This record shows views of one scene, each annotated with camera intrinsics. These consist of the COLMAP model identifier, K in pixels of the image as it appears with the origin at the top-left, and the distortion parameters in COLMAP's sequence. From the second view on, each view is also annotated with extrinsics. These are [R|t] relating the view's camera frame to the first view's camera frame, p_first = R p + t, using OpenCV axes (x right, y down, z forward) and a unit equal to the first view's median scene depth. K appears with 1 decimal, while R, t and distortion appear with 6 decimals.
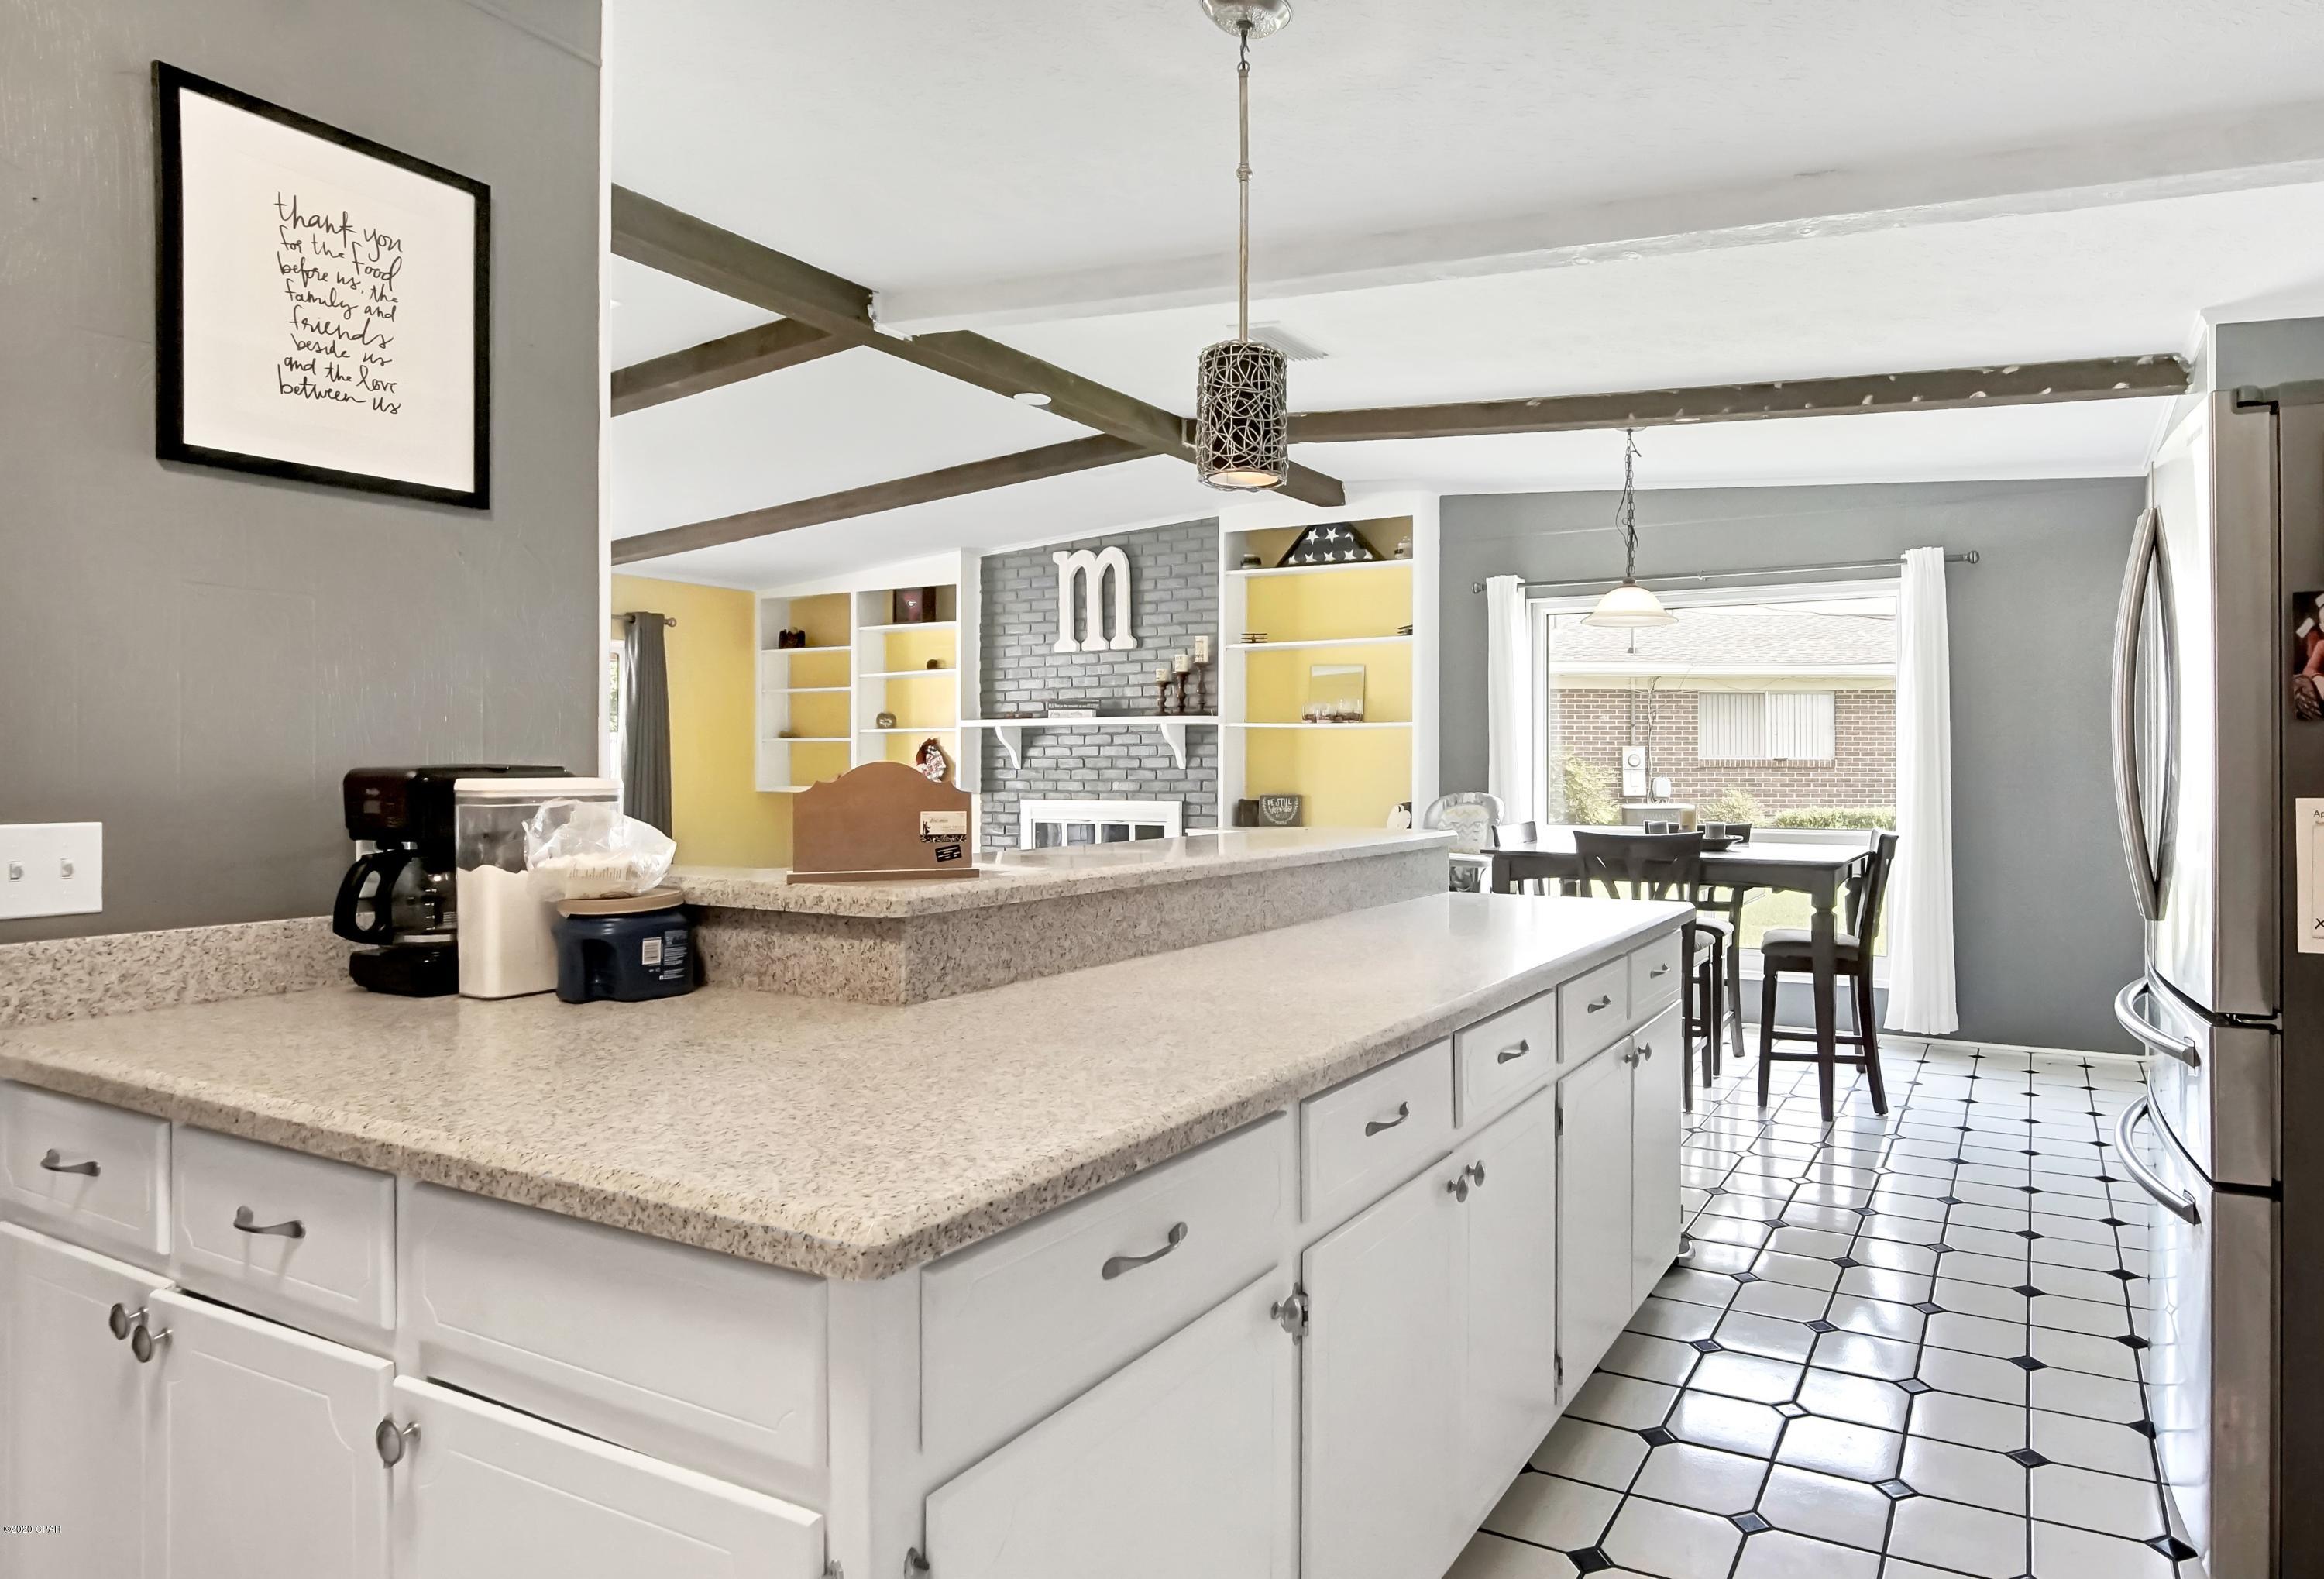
lens RADIAL K [[1482.5, 0, 1162.0], [0, 1482.5, 789.5], [0, 0, 1]] dist [-0.001314, 0.001329]
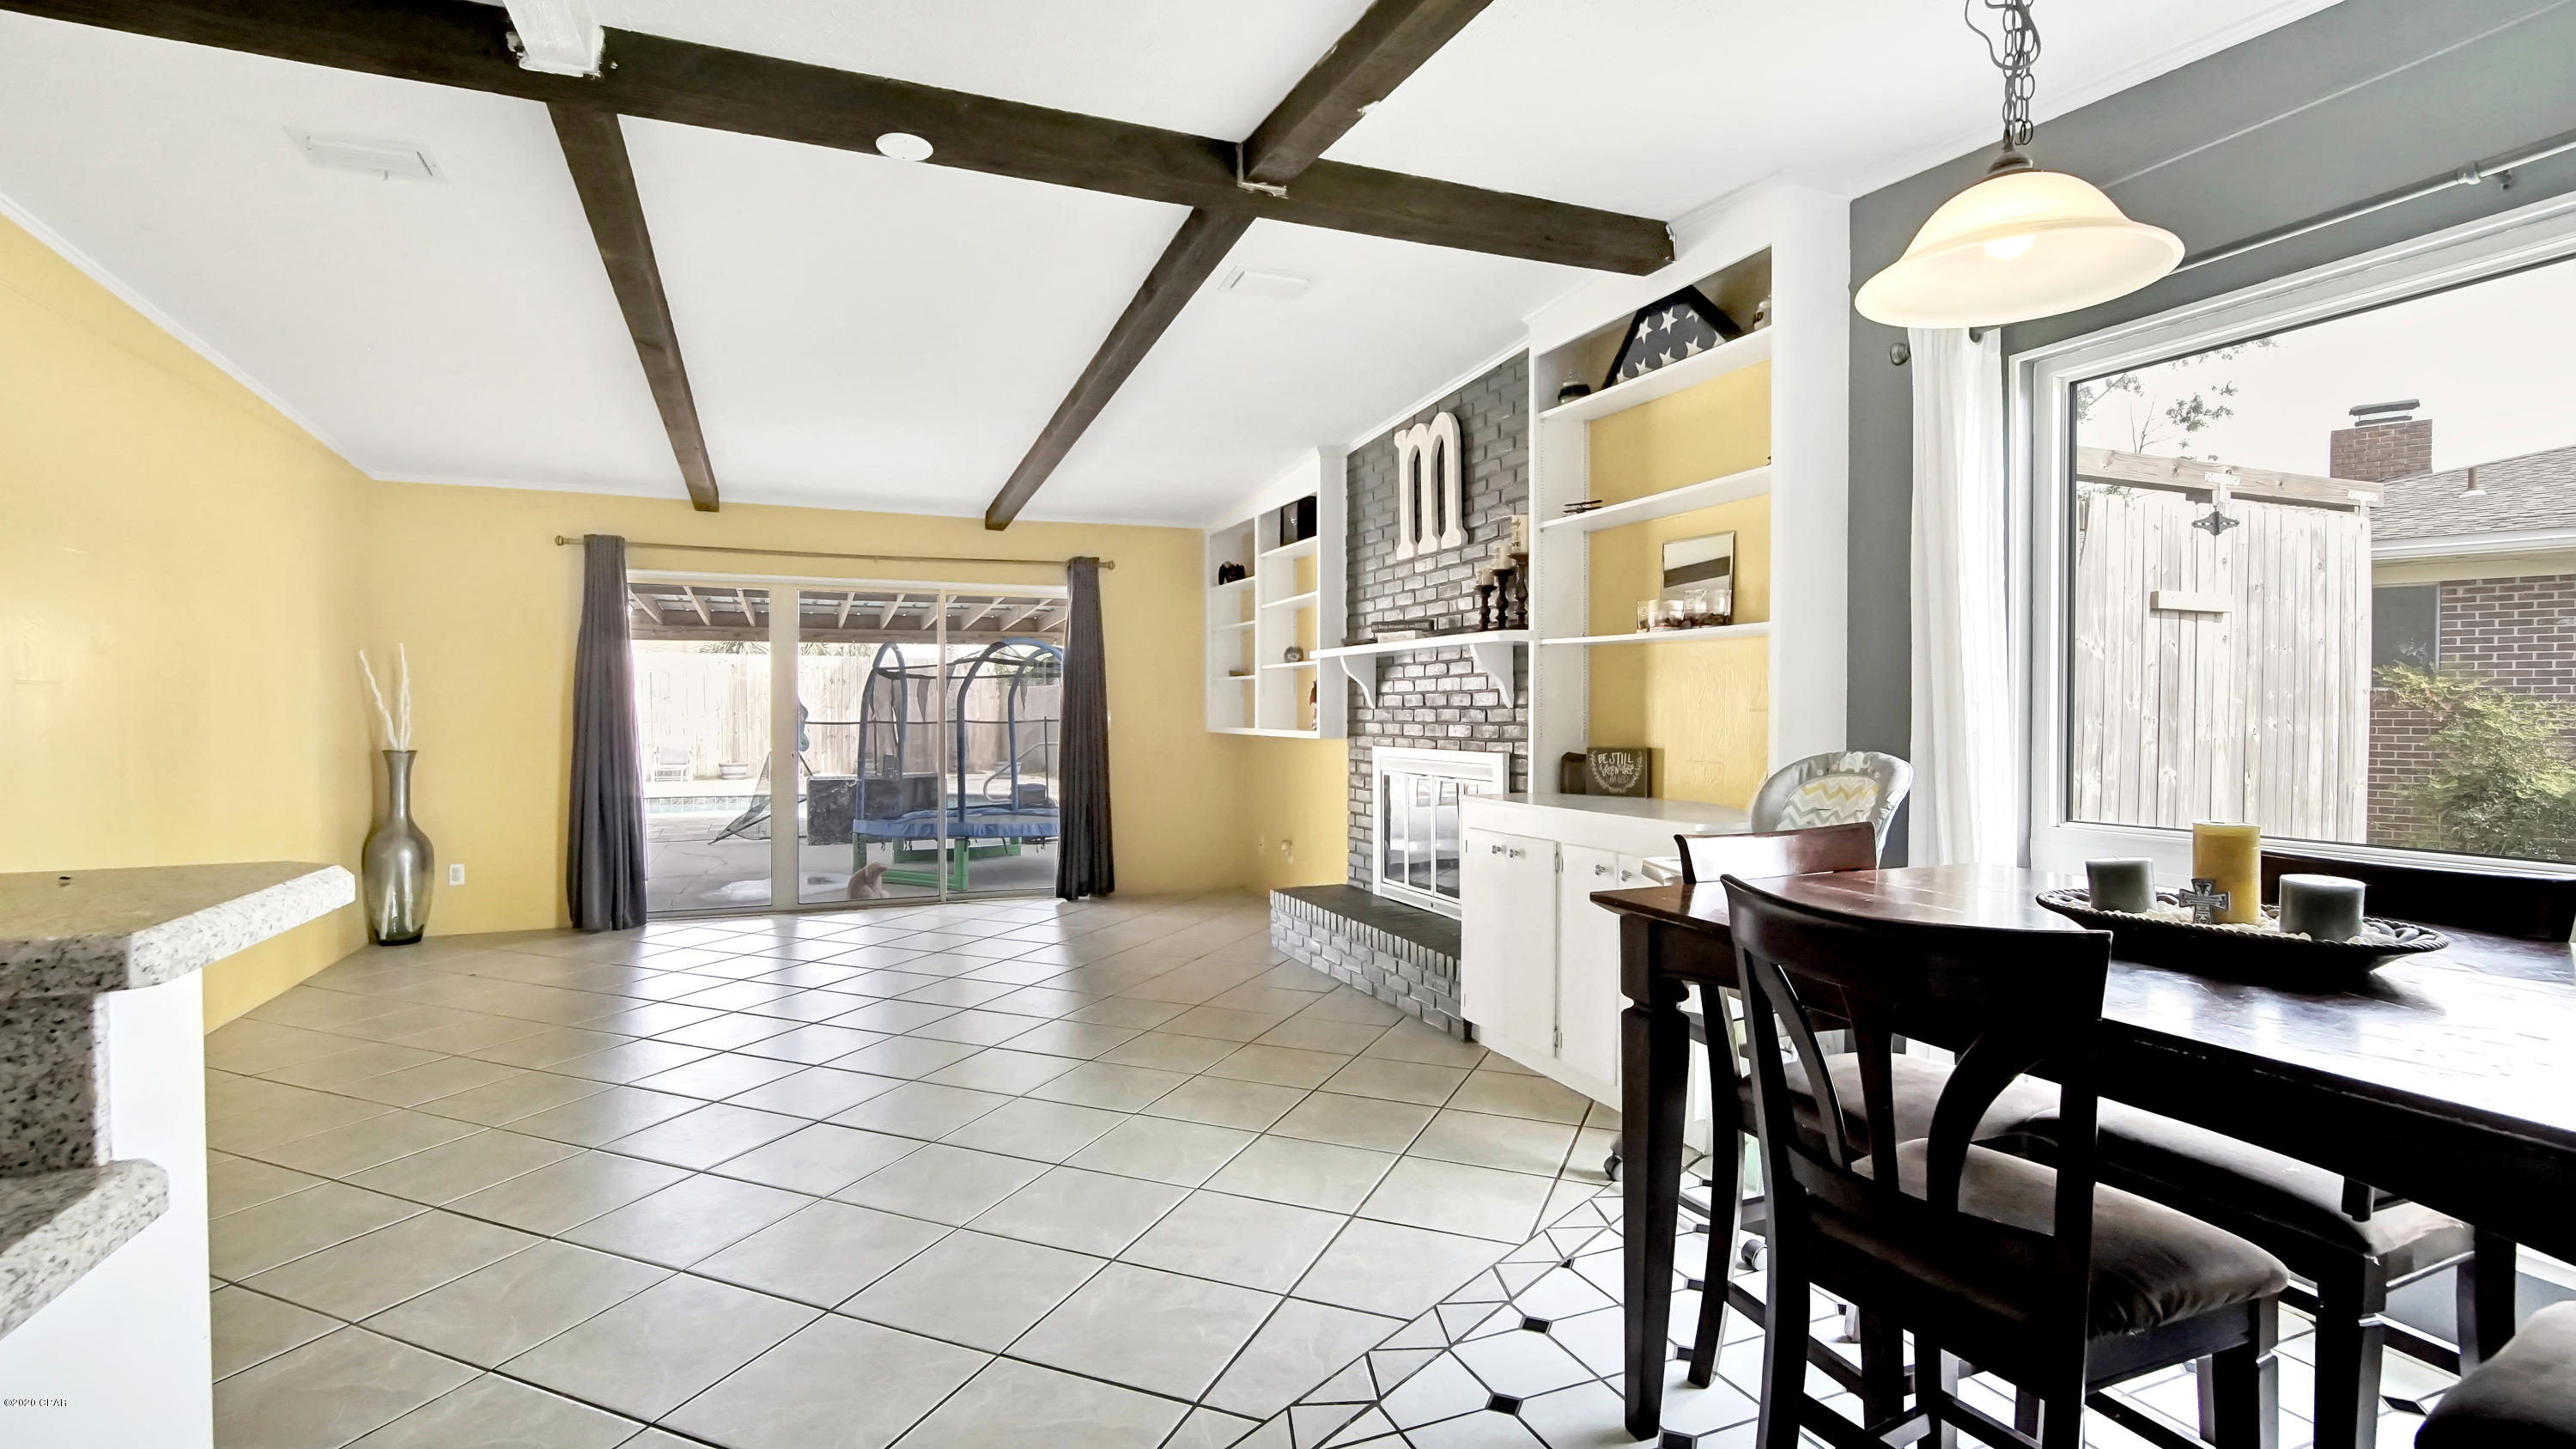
lens RADIAL K [[1111.2, 0, 1288.0], [0, 1111.2, 724.5], [0, 0, 1]] dist [-0.012718, -0.000140]
pose [[0.790989, 0.006818, -0.611793, 0.250962], [-0.007132, 0.999973, 0.001923, -0.006035], [0.611789, 0.002842, 0.791016, 0.511116]]
